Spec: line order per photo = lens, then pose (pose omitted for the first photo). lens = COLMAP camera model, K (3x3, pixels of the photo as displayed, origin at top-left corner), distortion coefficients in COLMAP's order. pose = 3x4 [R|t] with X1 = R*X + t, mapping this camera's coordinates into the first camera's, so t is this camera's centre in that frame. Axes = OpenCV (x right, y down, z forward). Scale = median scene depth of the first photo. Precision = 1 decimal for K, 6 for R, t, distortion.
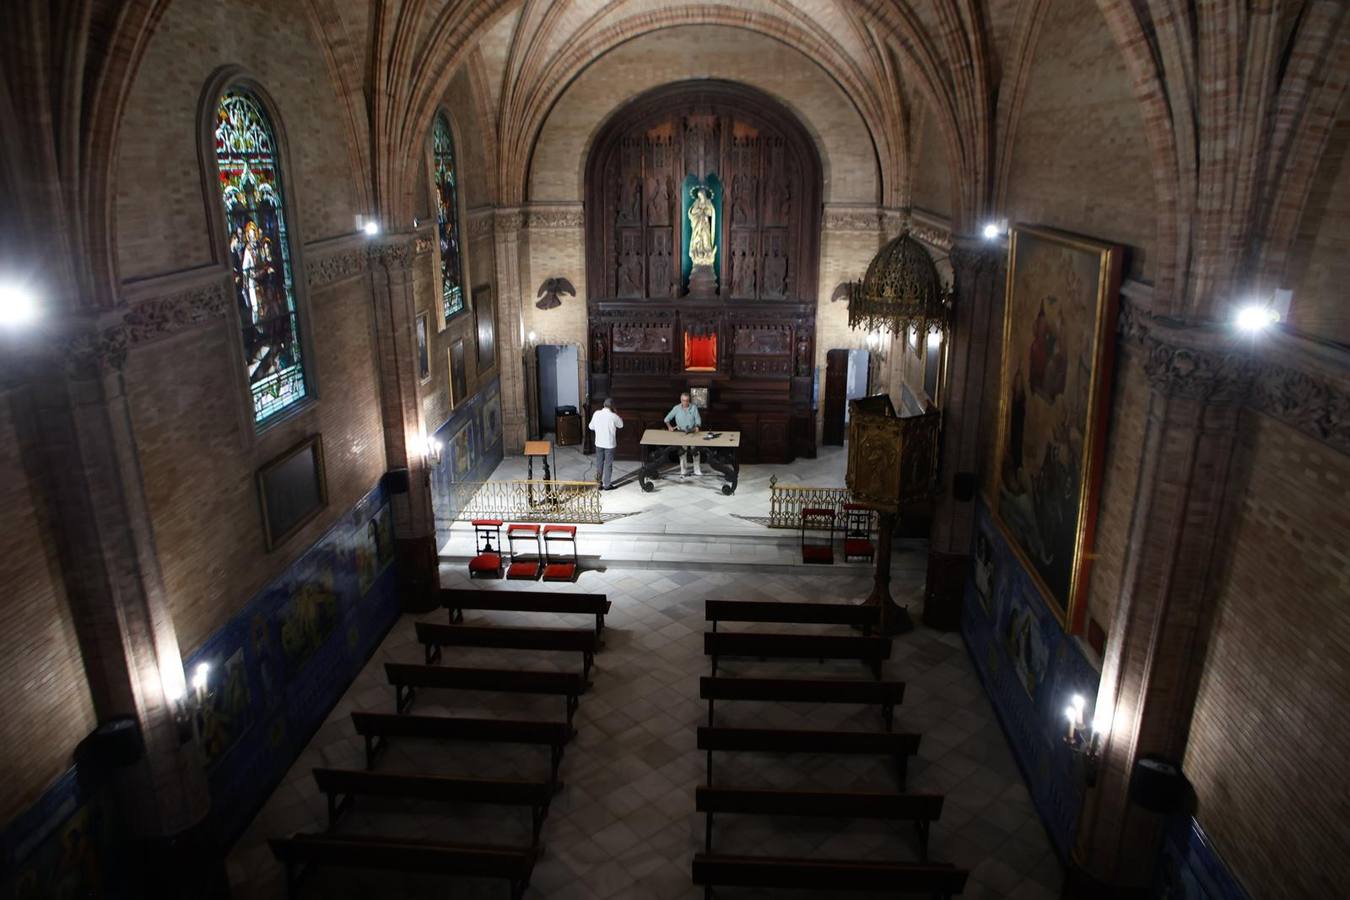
lens RADIAL K [[925.2, 0, 677.5], [0, 925.2, 445.7], [0, 0, 1]] dist [-0.111706, 0.075999]
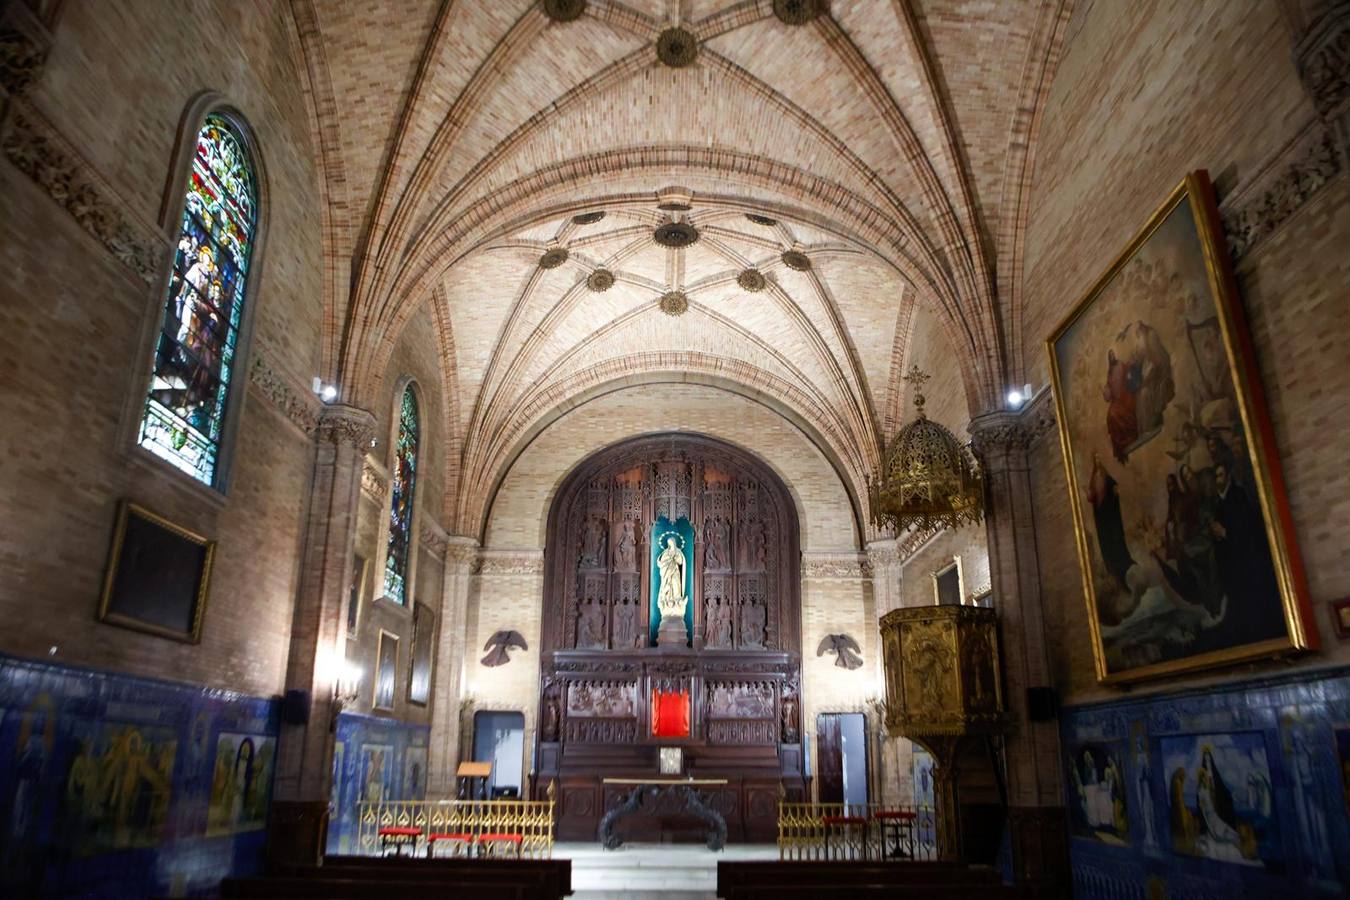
lens RADIAL K [[925.2, 0, 676.0], [0, 925.2, 473.6], [0, 0, 1]] dist [-0.111706, 0.075999]
pose [[0.997009, 0.030008, 0.071219, -0.040271], [0.016628, 0.816658, -0.576882, 0.224578], [-0.075472, 0.576341, 0.813717, 0.197034]]
